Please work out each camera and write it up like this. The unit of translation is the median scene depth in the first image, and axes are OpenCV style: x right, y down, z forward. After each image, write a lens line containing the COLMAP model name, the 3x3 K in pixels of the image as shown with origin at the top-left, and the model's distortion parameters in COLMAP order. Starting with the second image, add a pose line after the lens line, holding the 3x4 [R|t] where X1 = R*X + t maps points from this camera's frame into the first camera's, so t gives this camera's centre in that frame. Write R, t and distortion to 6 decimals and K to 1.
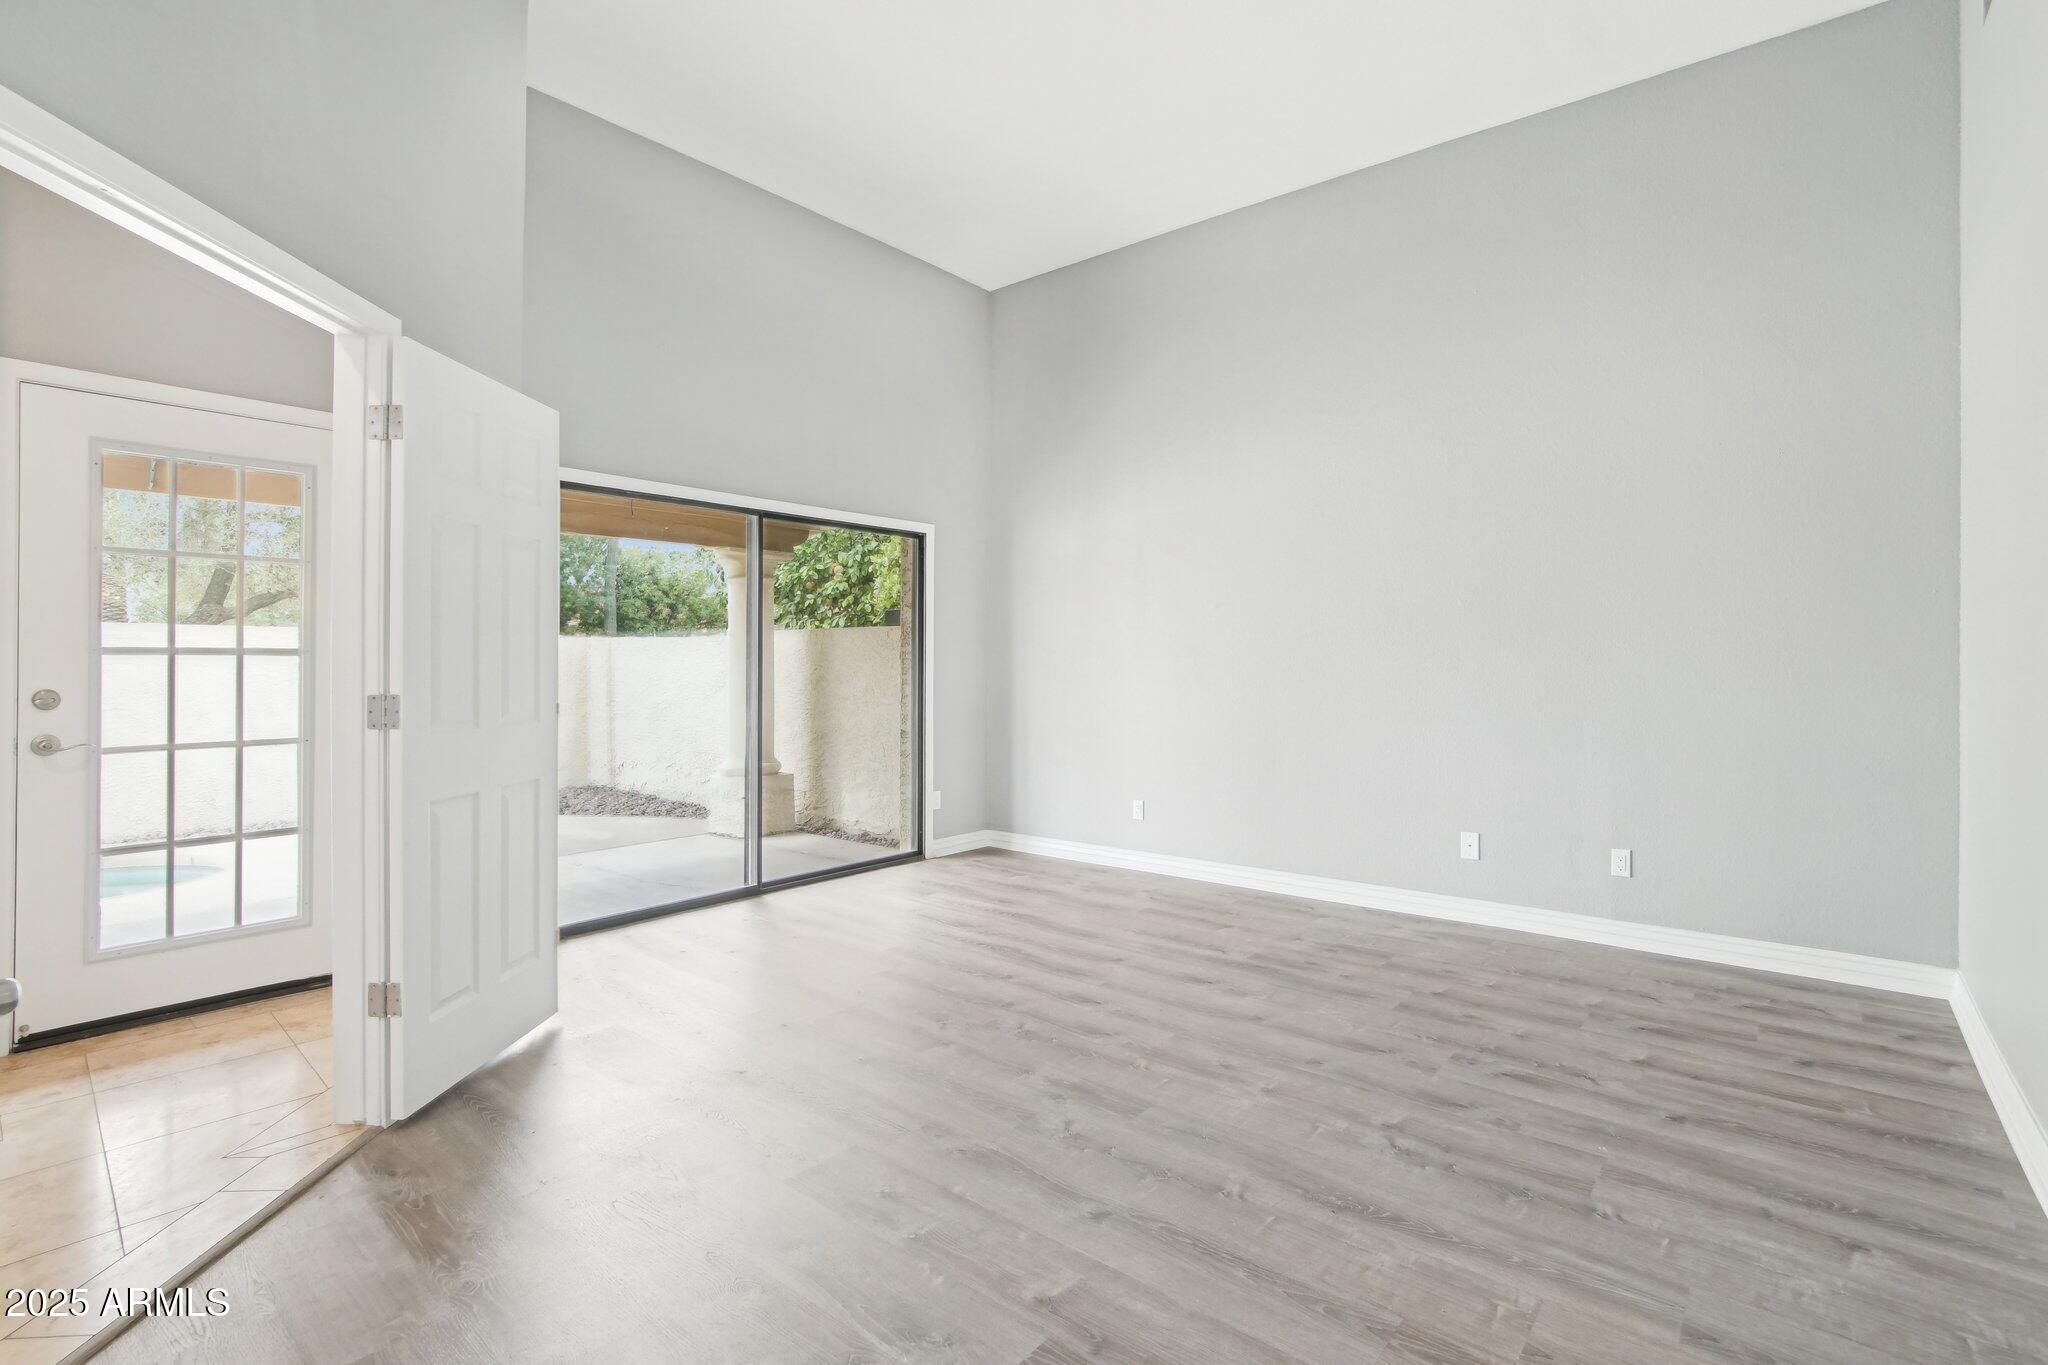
lens RADIAL K [[926.5, 0, 1011.8], [0, 926.5, 671.7], [0, 0, 1]] dist [-0.017794, 0.001014]
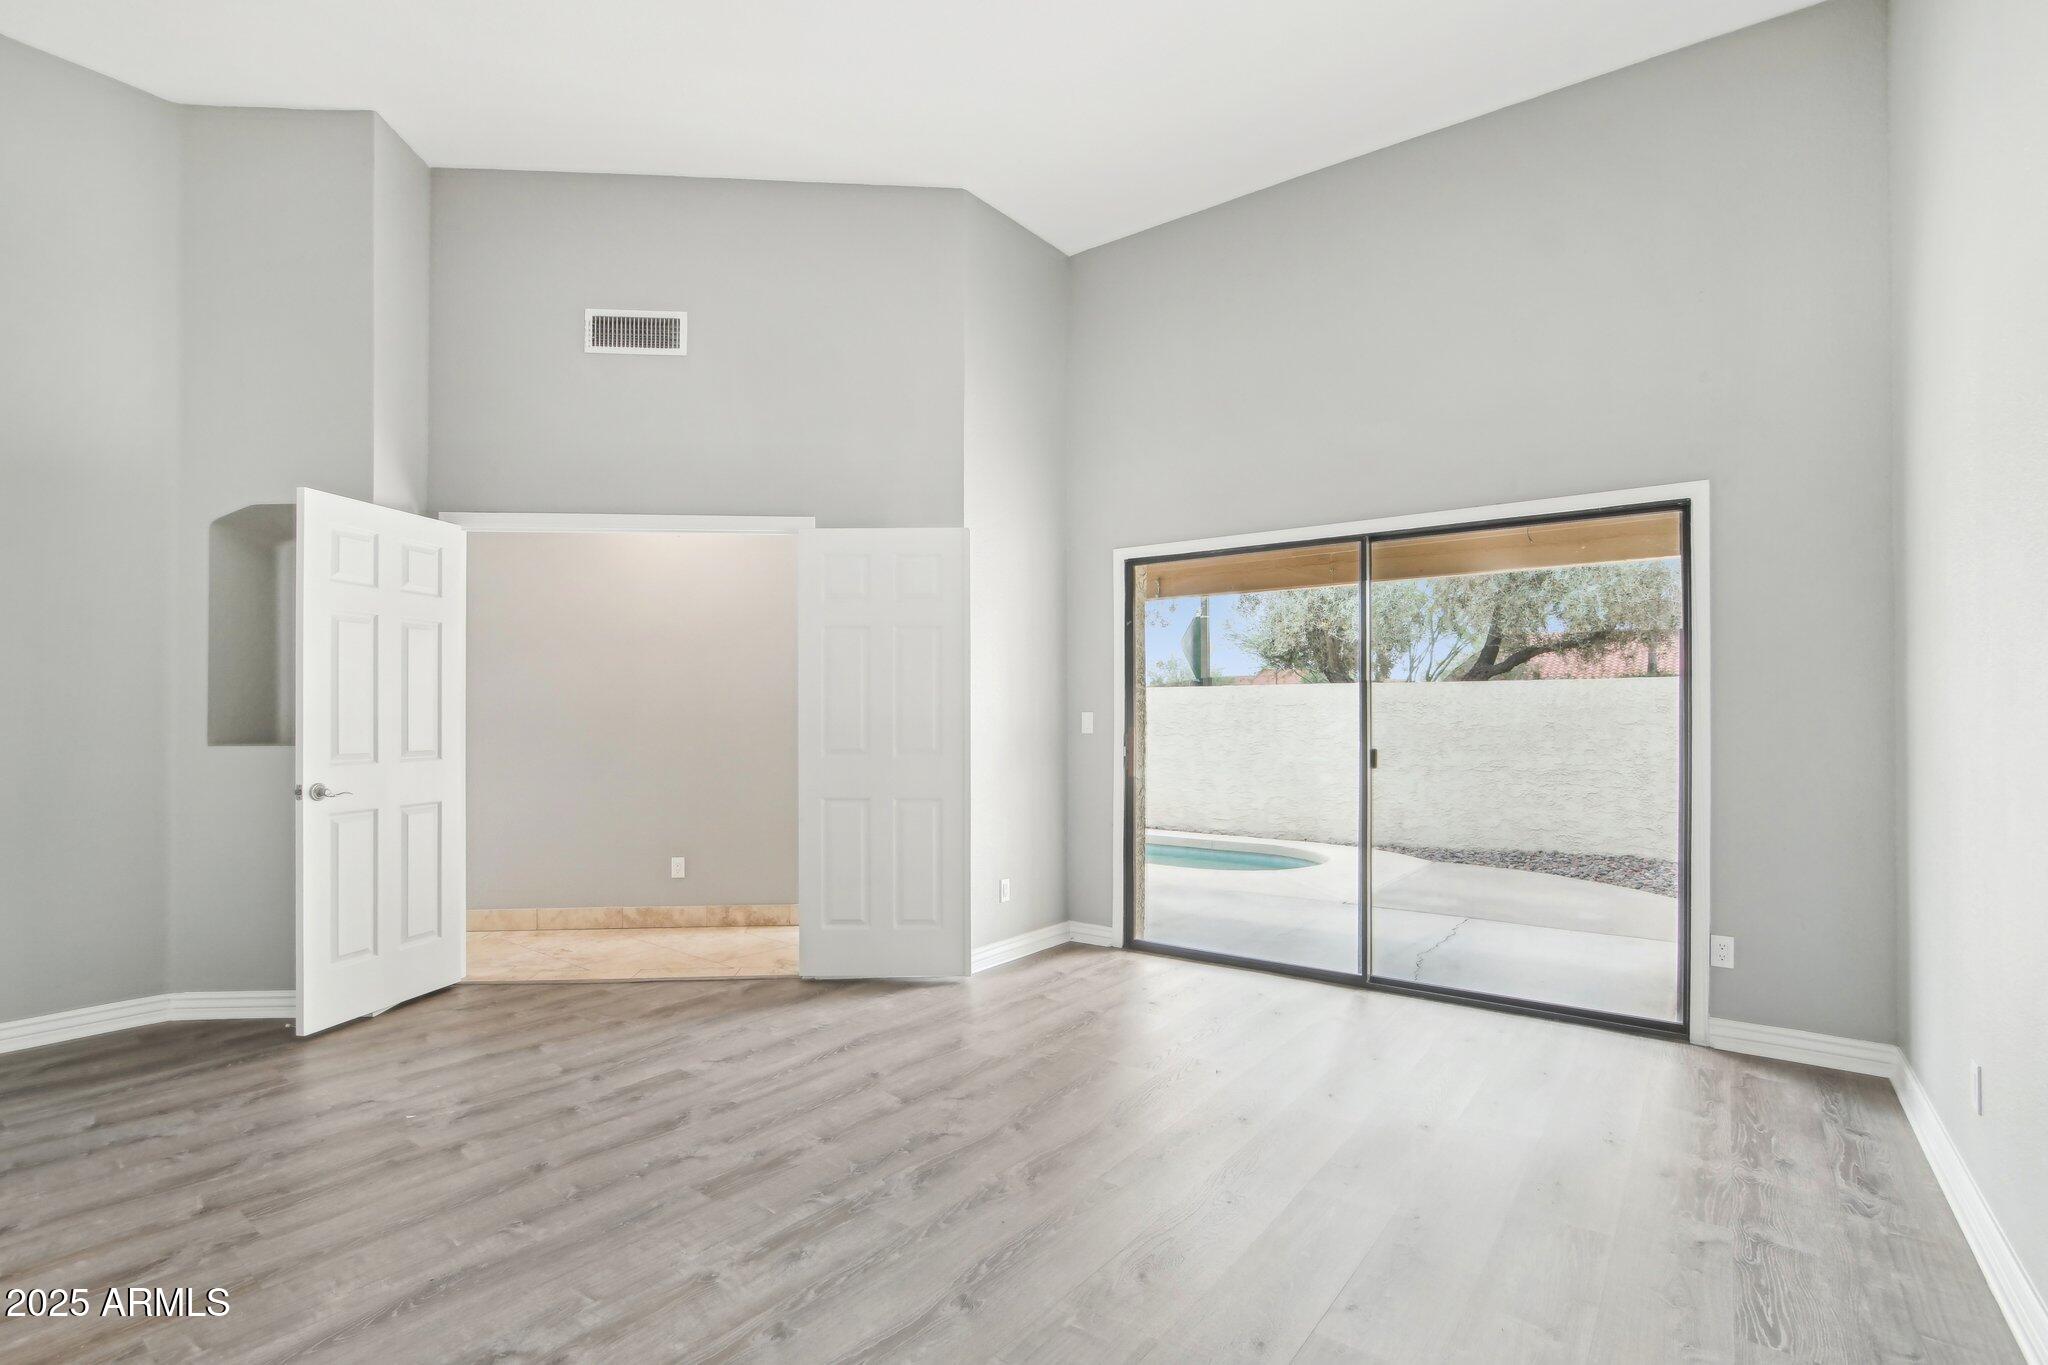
lens RADIAL K [[926.5, 0, 1014.0], [0, 926.5, 696.9], [0, 0, 1]] dist [-0.017794, 0.001014]
pose [[0.075755, -0.018497, -0.996955, 0.994827], [-0.008977, 0.999775, -0.019231, -0.010968], [0.997086, 0.010407, 0.075572, 1.114202]]
